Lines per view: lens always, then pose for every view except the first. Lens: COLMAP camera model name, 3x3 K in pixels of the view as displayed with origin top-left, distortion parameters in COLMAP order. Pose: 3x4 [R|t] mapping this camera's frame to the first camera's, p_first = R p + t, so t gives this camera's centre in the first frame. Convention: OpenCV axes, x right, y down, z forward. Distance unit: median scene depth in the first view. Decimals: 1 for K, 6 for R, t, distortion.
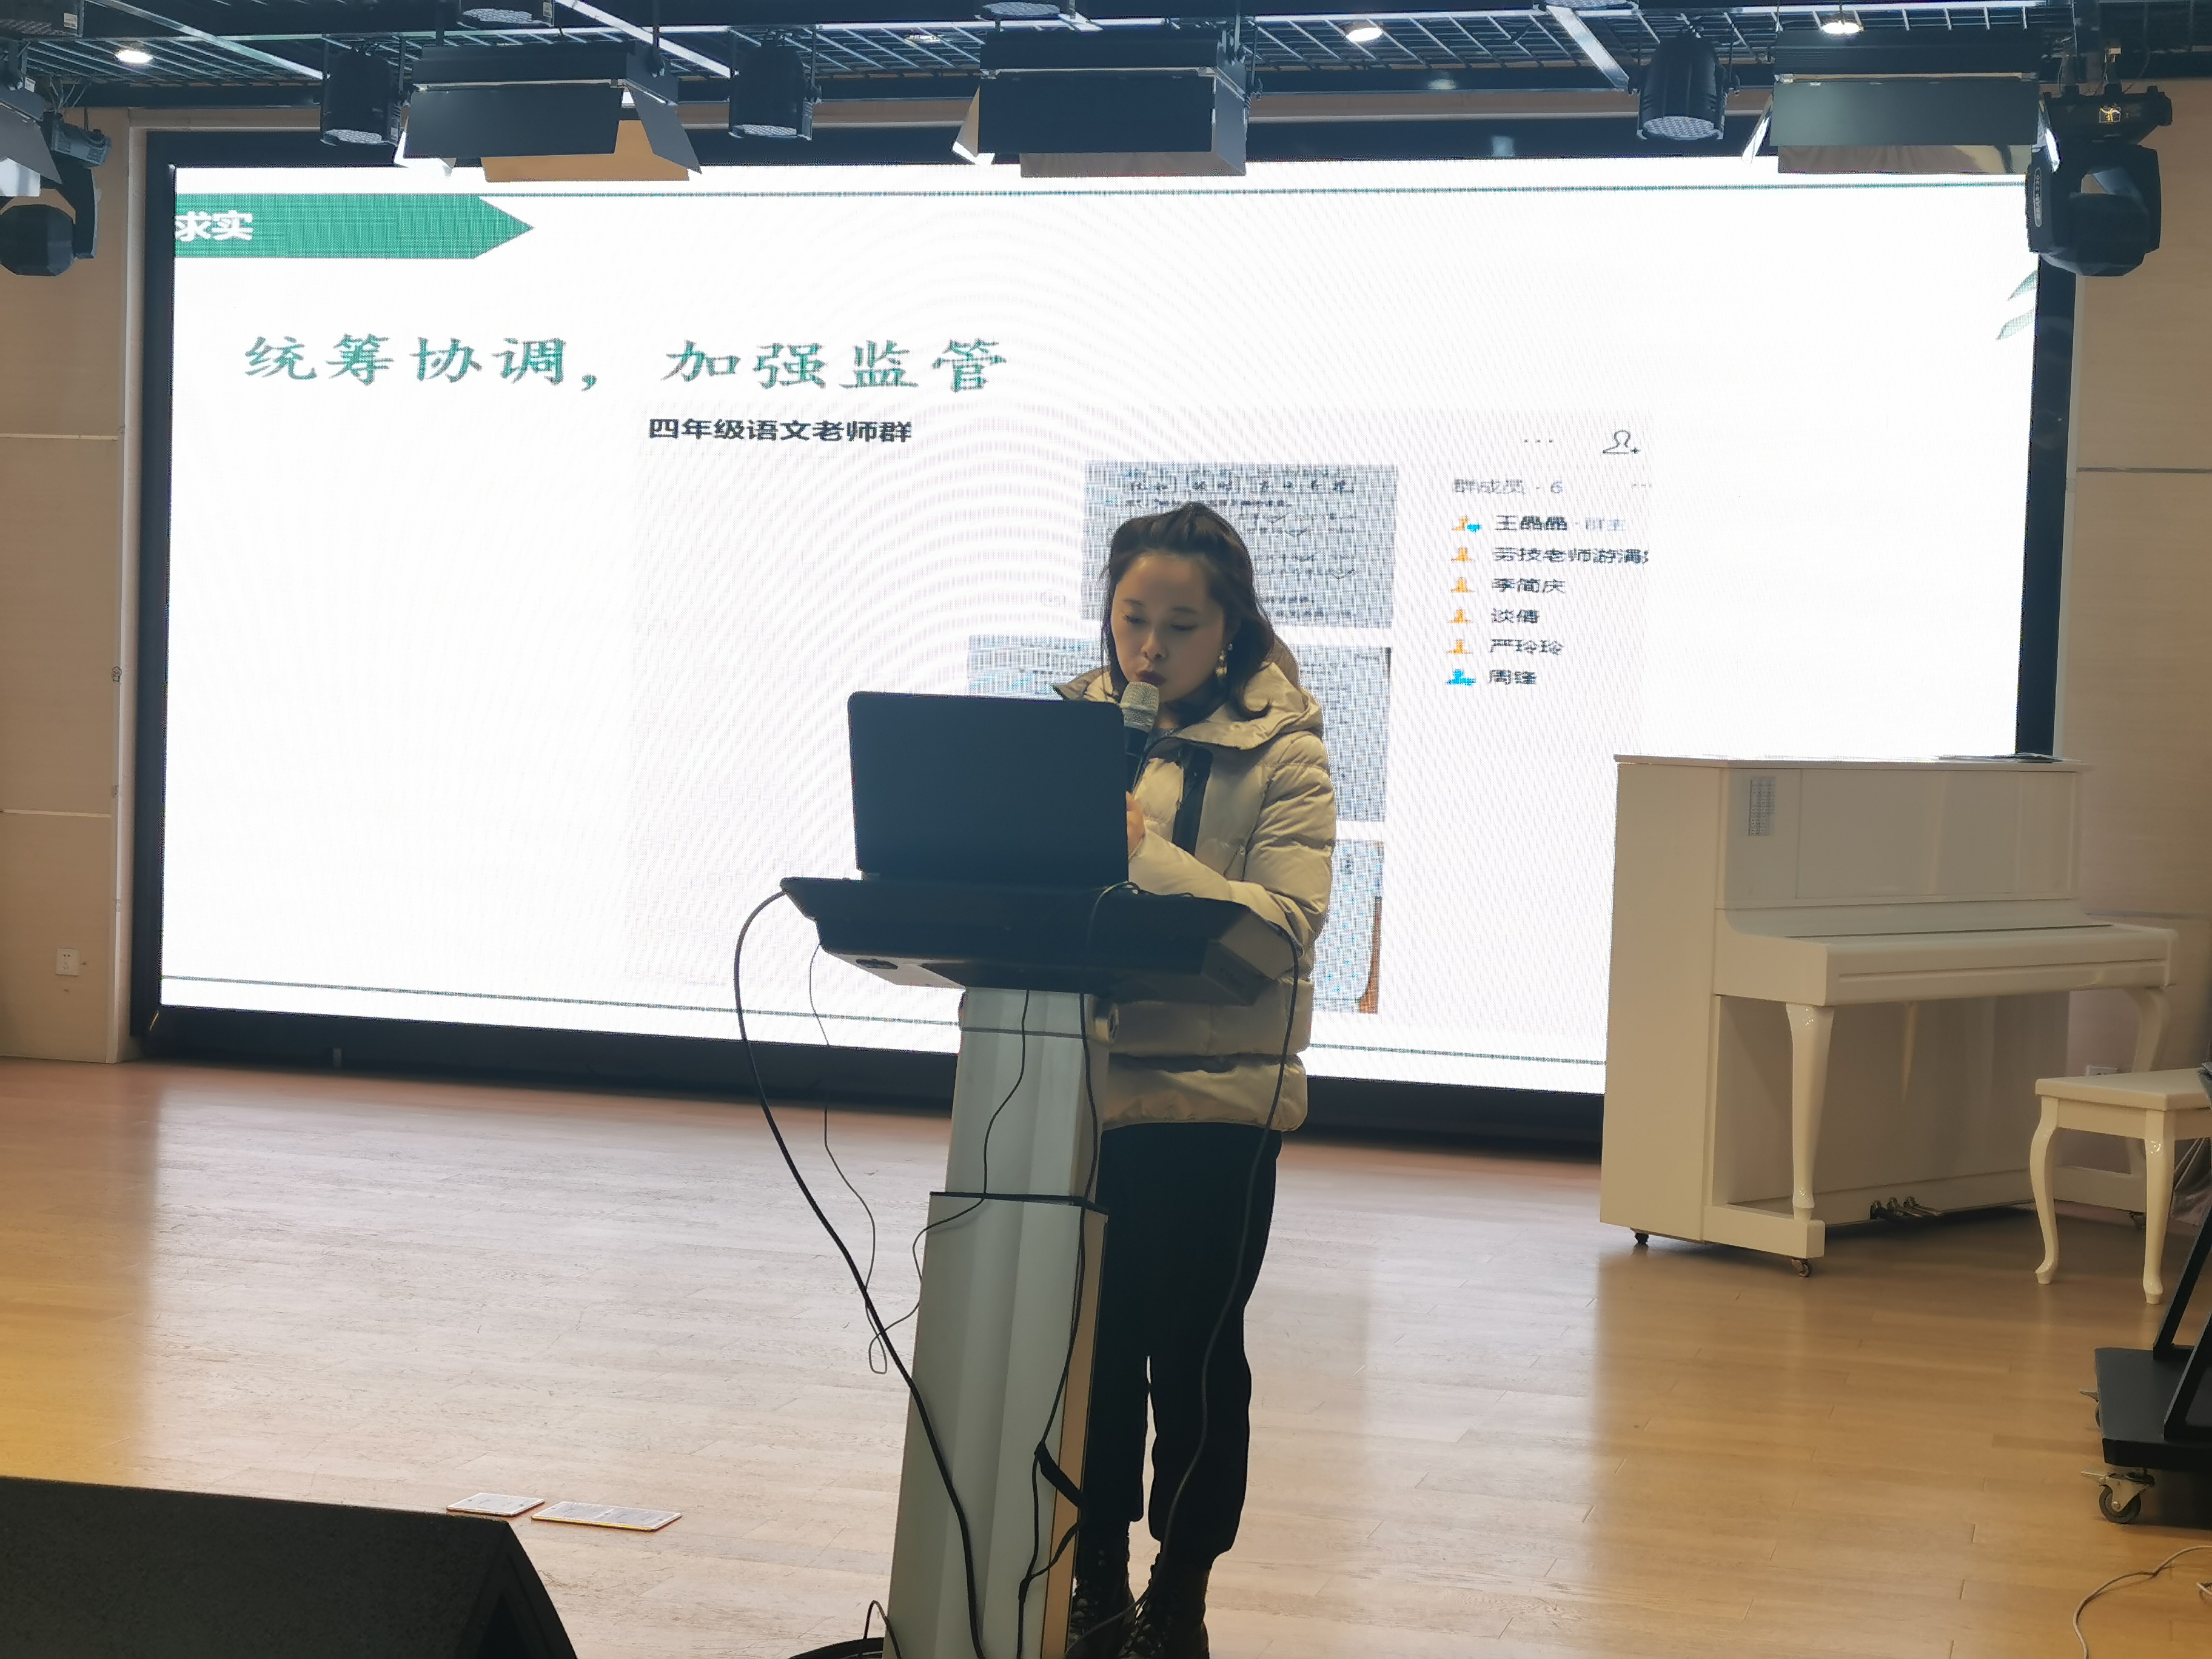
lens RADIAL K [[3551.7, 0, 1137.2], [0, 3551.7, 827.1], [0, 0, 1]] dist [0.028033, 0.104940]
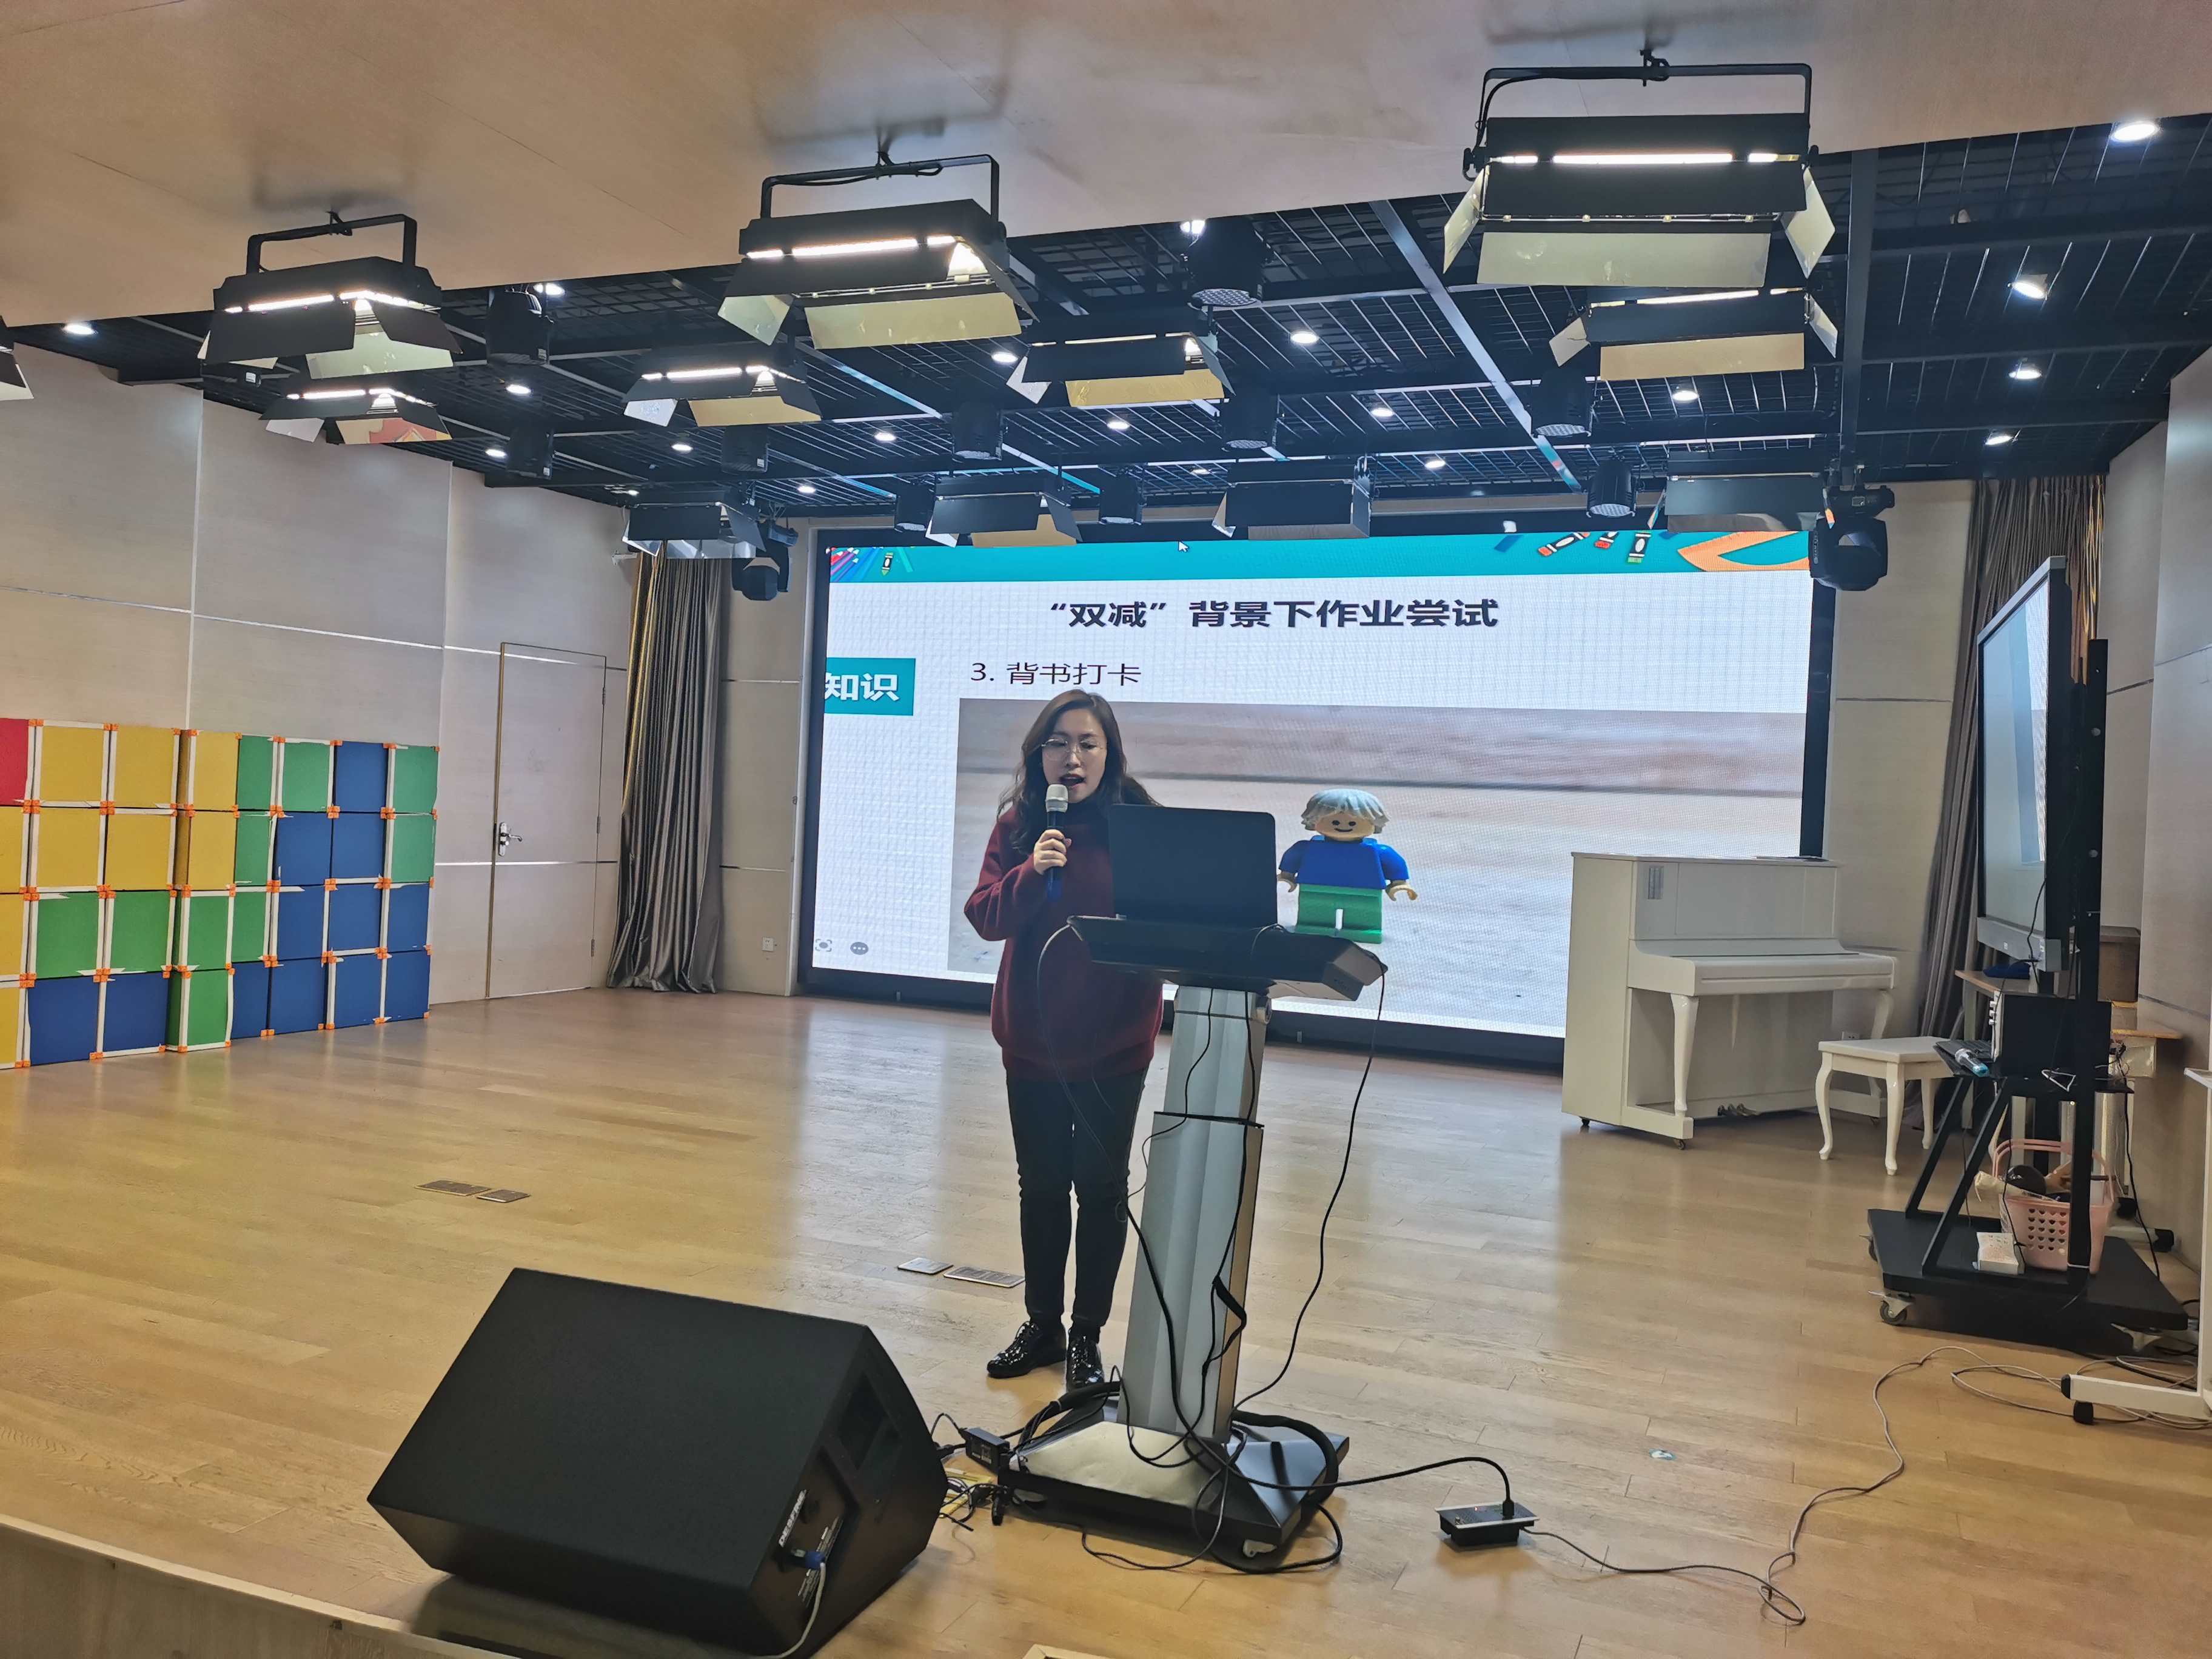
lens RADIAL K [[1696.0, 0, 1099.0], [0, 1696.0, 807.2], [0, 0, 1]] dist [0.058352, -0.037551]
pose [[0.991406, 0.012934, -0.130183, 0.008463], [-0.018660, 0.998907, -0.042866, -0.001974], [0.129487, 0.044927, 0.990563, 0.110282]]
